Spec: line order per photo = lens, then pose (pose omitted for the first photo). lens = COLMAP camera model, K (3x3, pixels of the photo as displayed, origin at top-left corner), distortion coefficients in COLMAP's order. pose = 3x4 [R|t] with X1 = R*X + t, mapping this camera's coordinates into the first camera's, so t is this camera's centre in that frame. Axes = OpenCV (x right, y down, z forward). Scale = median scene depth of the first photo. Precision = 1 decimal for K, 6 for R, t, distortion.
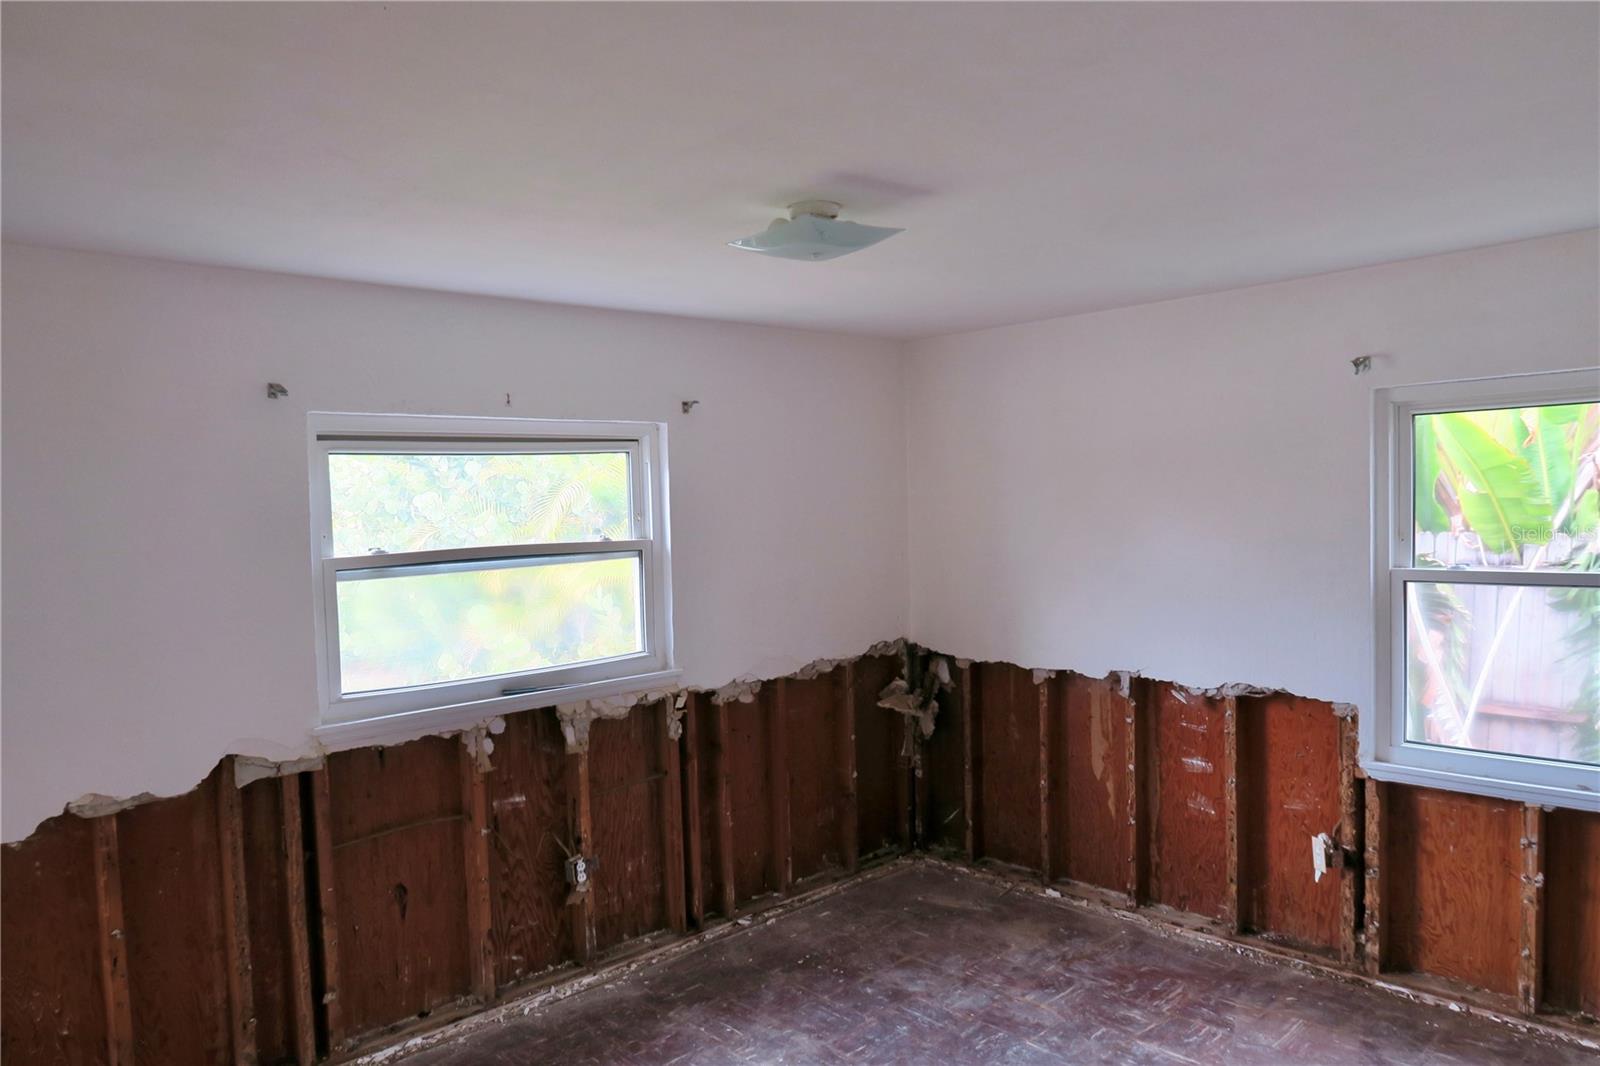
lens RADIAL K [[1127.5, 0, 803.4], [0, 1127.5, 535.4], [0, 0, 1]] dist [-0.014293, -0.001983]
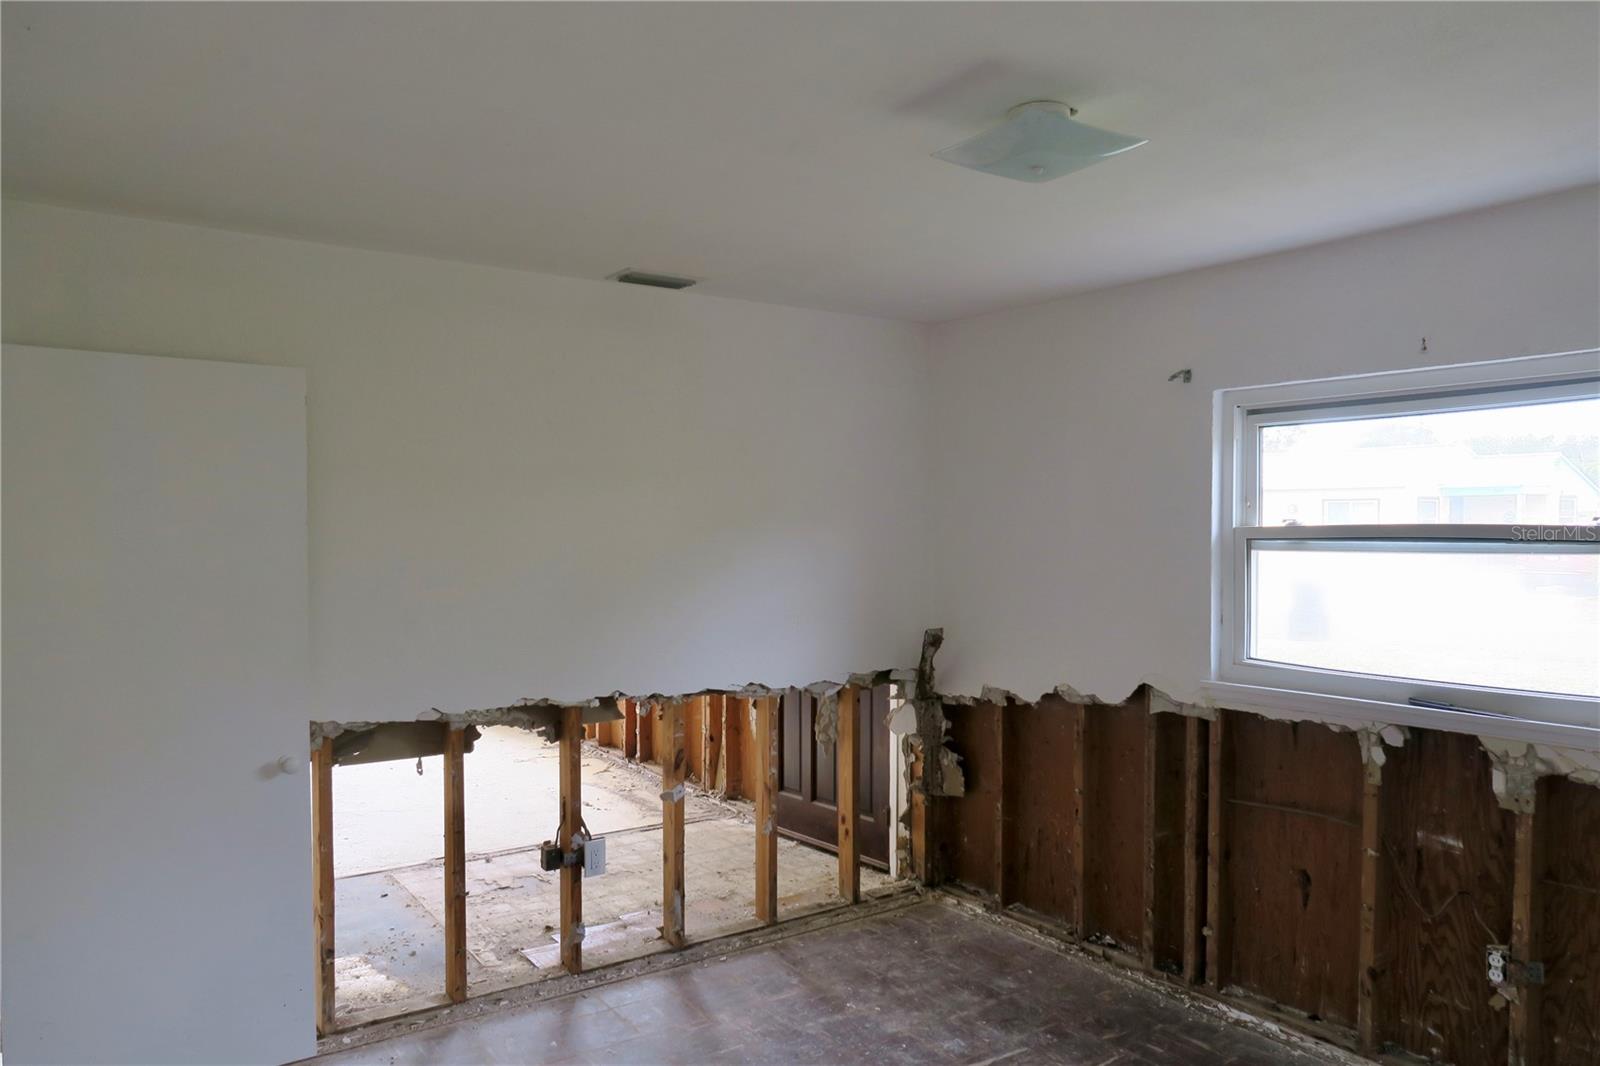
lens RADIAL K [[1127.5, 0, 799.2], [0, 1127.5, 531.0], [0, 0, 1]] dist [-0.014293, -0.001983]
pose [[-0.146197, 0.036778, -0.988572, 0.607010], [-0.027907, 0.998758, 0.041284, -0.006819], [0.988862, 0.033624, -0.144989, 0.662577]]
